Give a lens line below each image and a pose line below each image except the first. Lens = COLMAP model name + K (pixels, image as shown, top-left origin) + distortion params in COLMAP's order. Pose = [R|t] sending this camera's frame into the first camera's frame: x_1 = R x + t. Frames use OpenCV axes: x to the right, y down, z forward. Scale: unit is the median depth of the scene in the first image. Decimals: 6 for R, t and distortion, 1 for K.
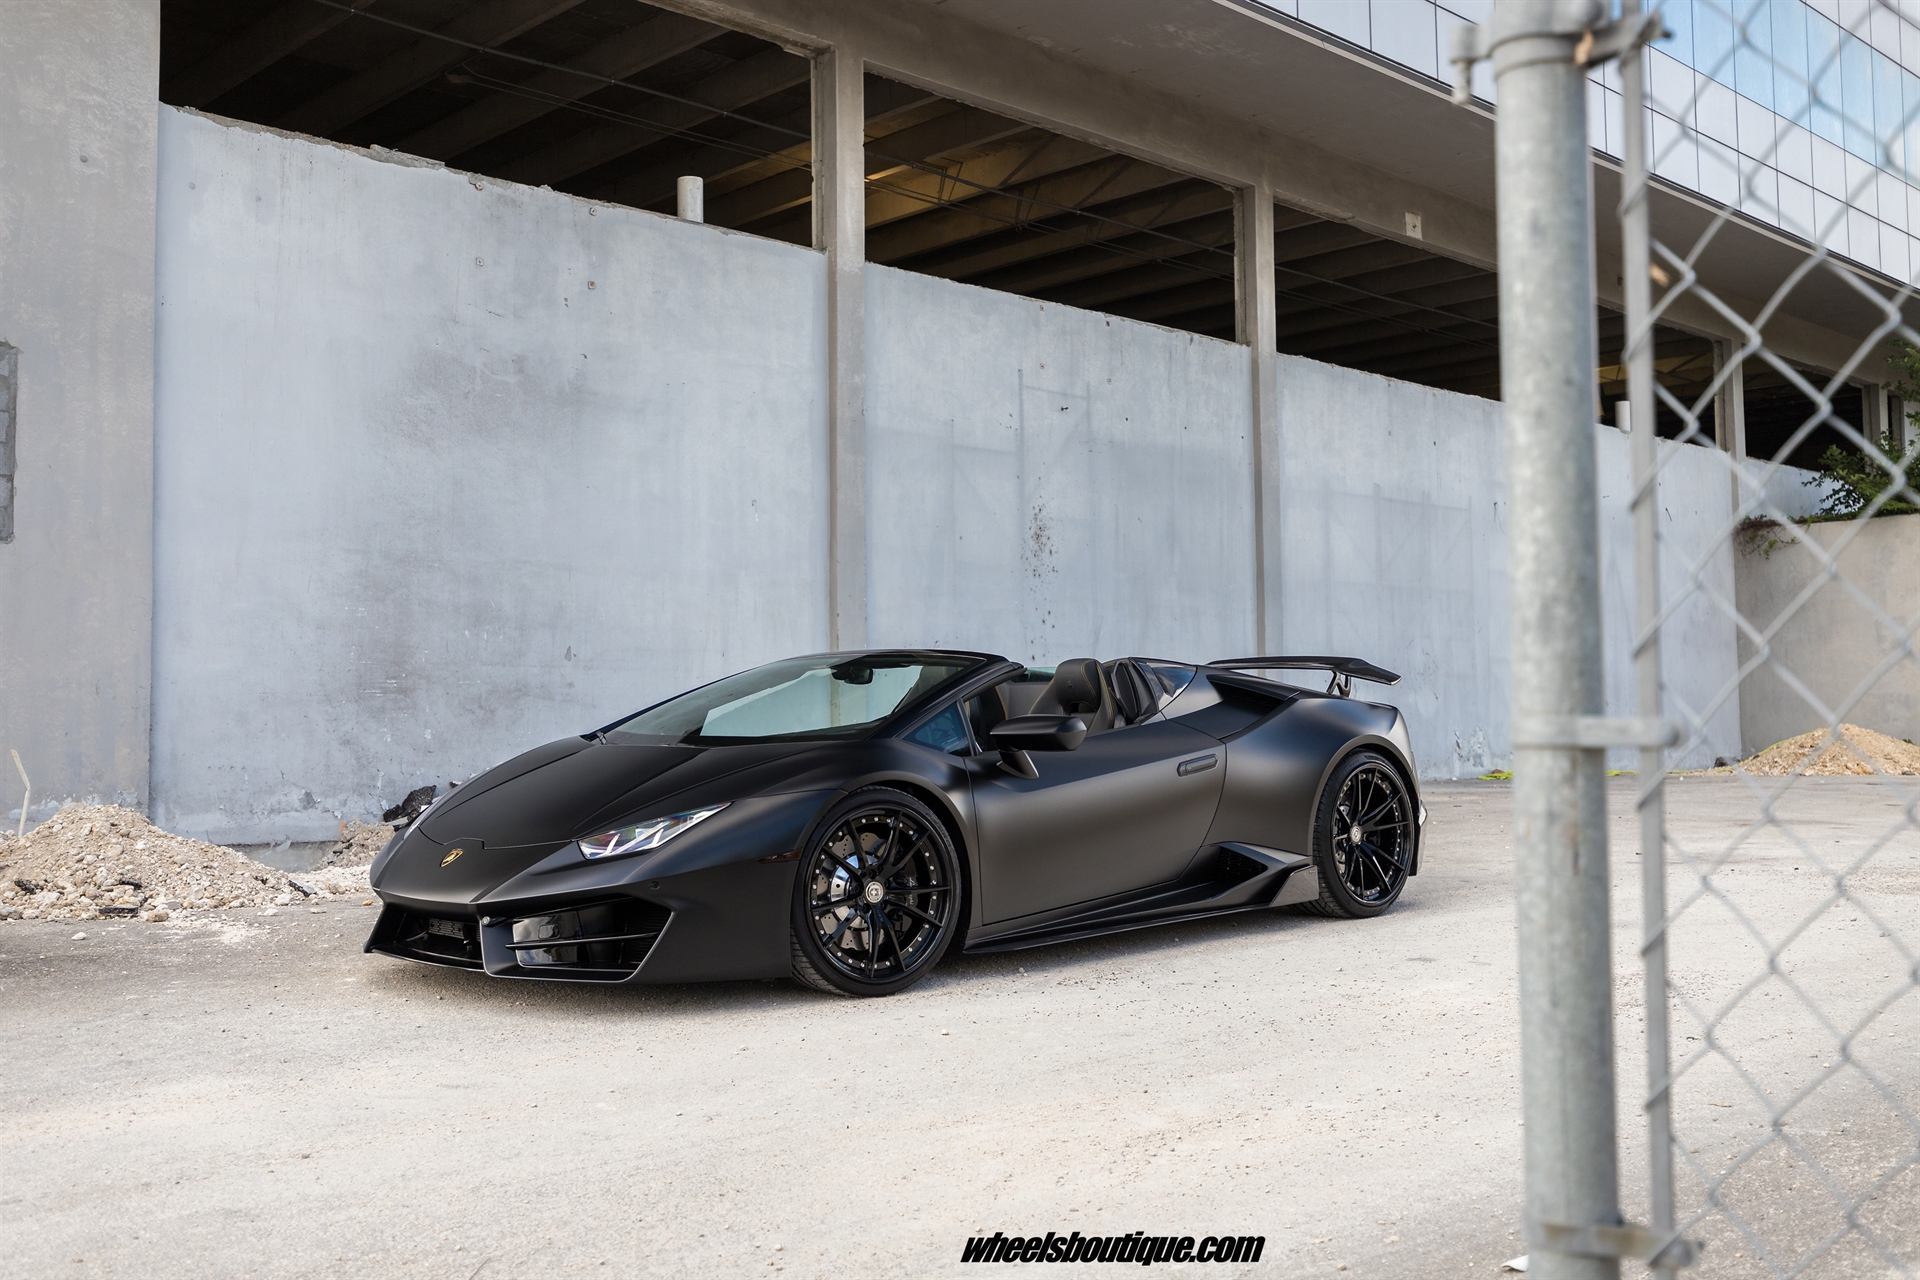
lens RADIAL K [[1854.8, 0, 981.6], [0, 1854.8, 605.0], [0, 0, 1]] dist [0.015769, -0.004745]
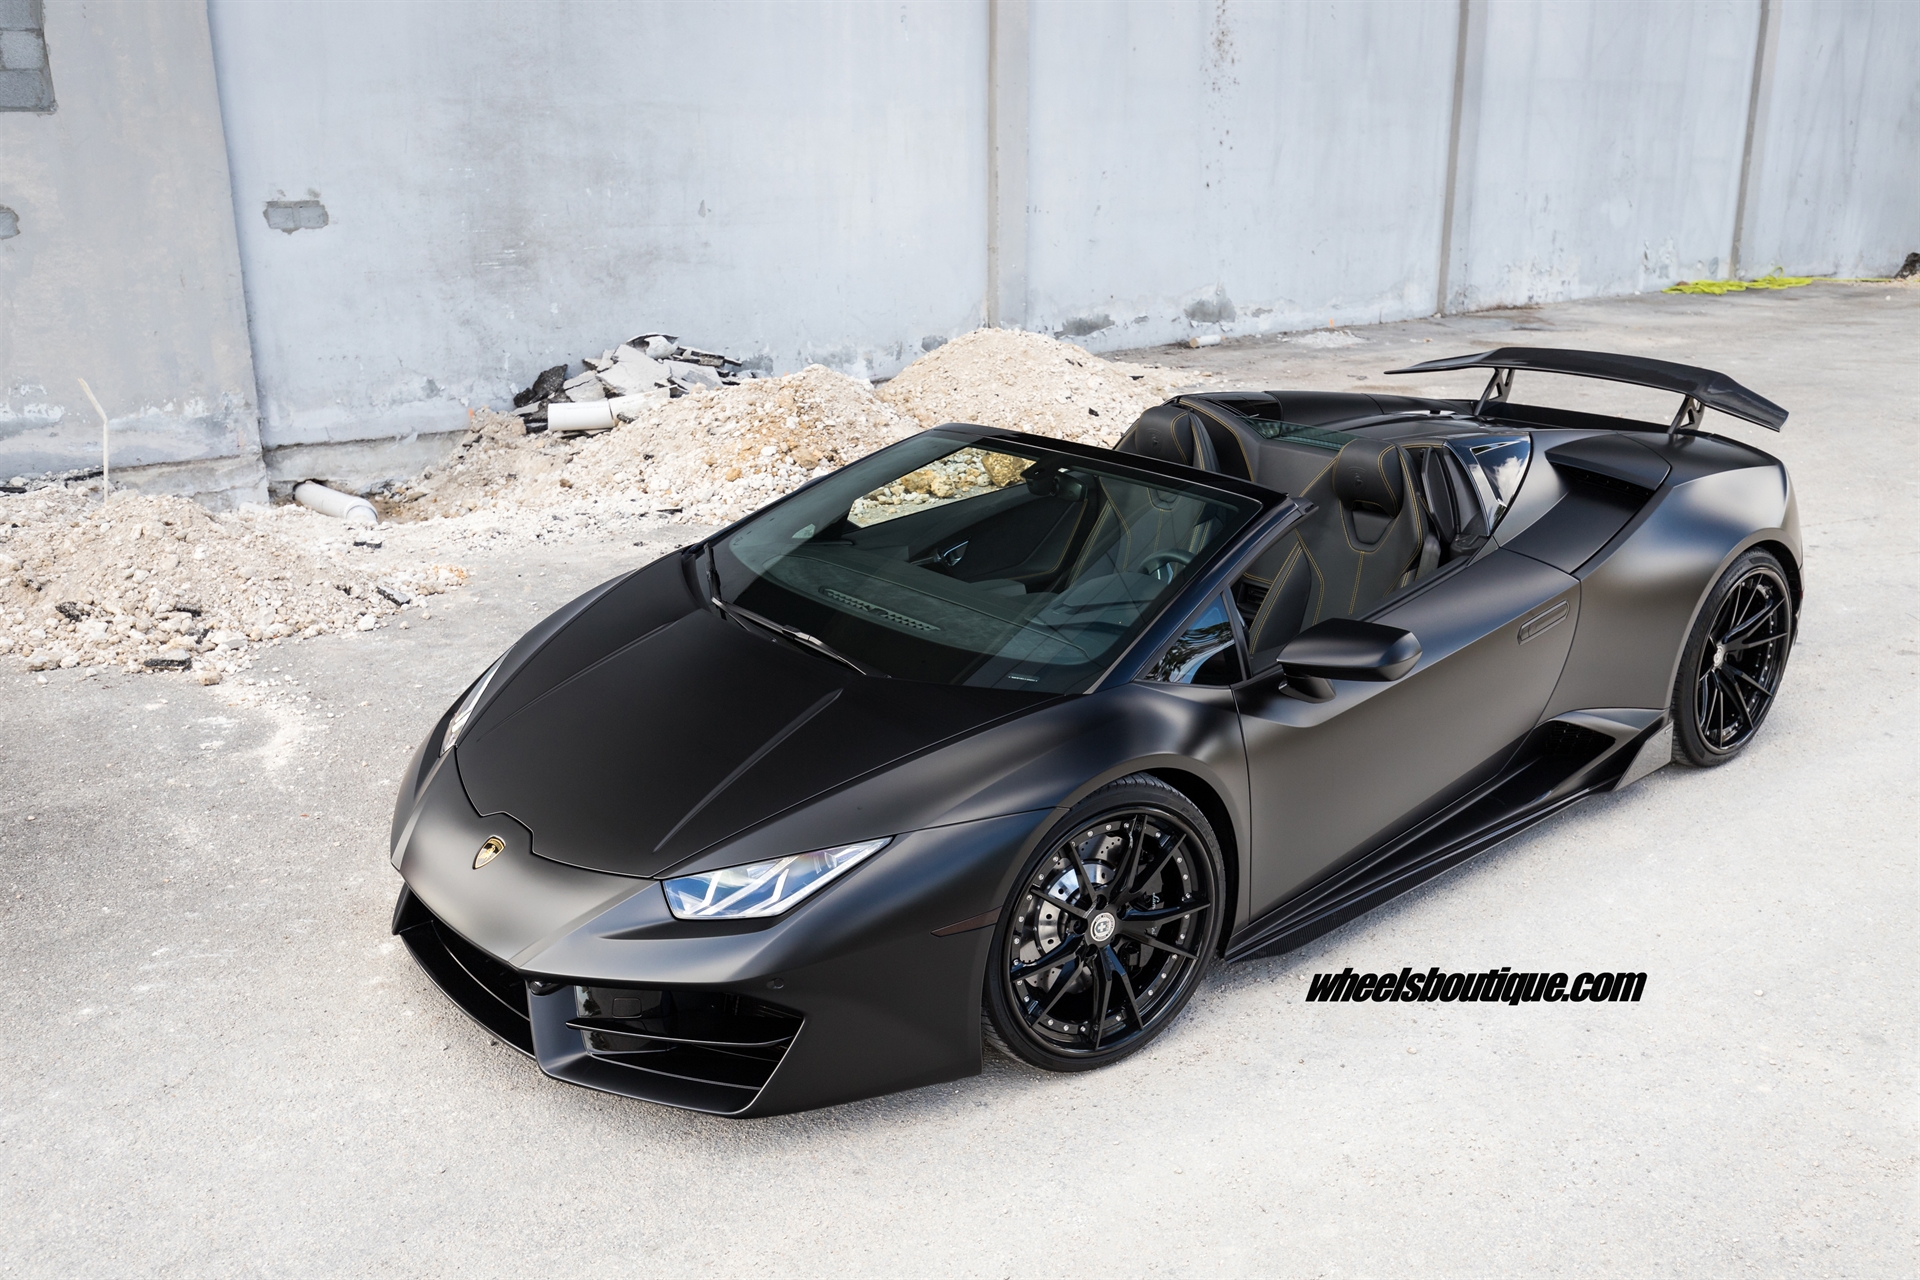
lens RADIAL K [[1659.5, 0, 960.0], [0, 1659.5, 640.0], [0, 0, 1]] dist [0.006096, 0.004038]
pose [[0.996149, 0.031904, -0.081669, -0.026971], [-0.001286, 0.936665, 0.350224, -0.065520], [0.087670, -0.348771, 0.933099, 0.199365]]
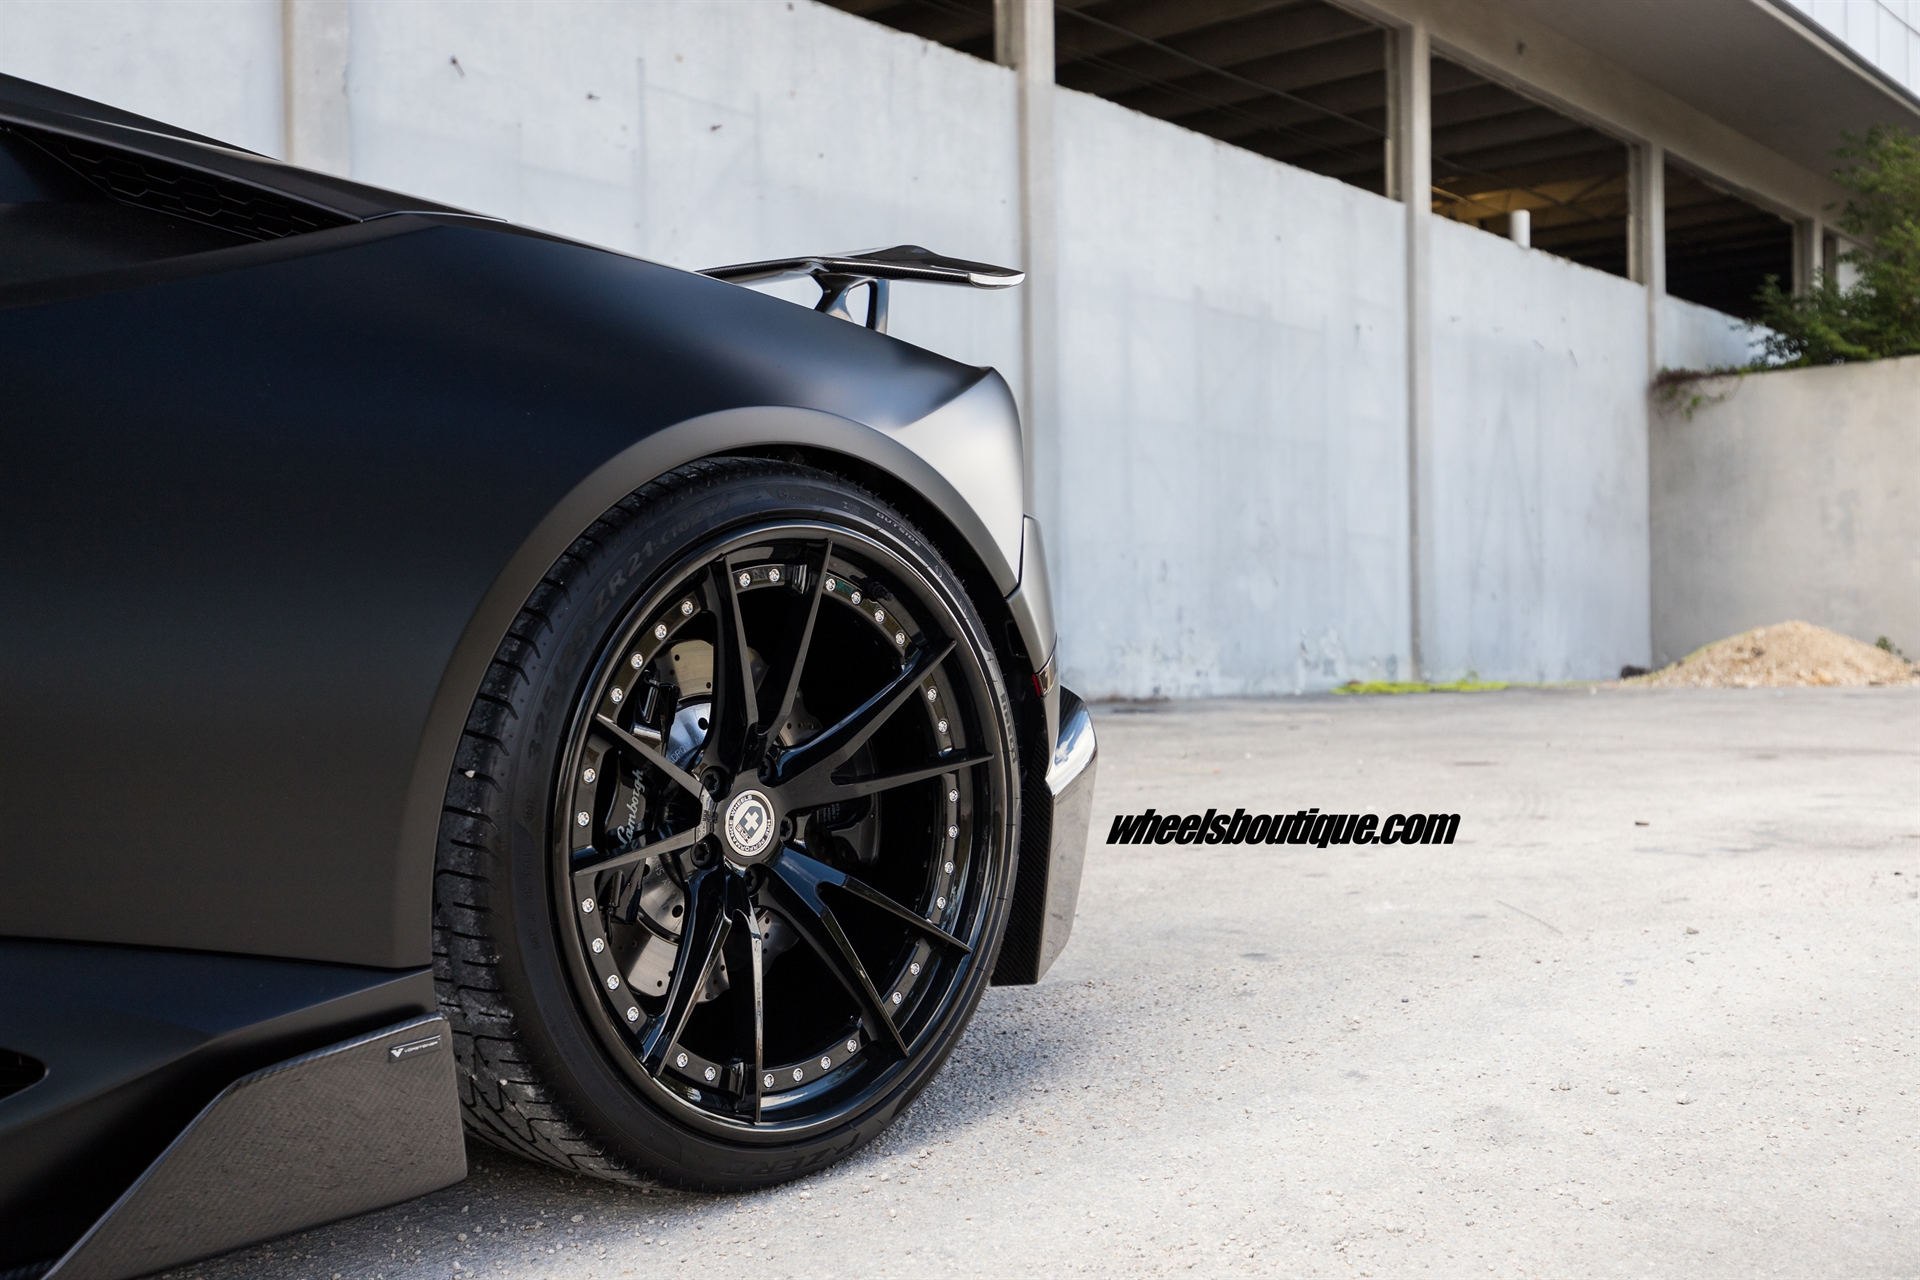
lens RADIAL K [[1911.4, 0, 960.0], [0, 1911.4, 640.0], [0, 0, 1]] dist [-0.019587, -0.010135]
pose [[0.997827, 0.000493, 0.065884, 0.119681], [-0.004396, 0.998242, 0.059113, 0.048836], [-0.065739, -0.059274, 0.996075, 0.428189]]
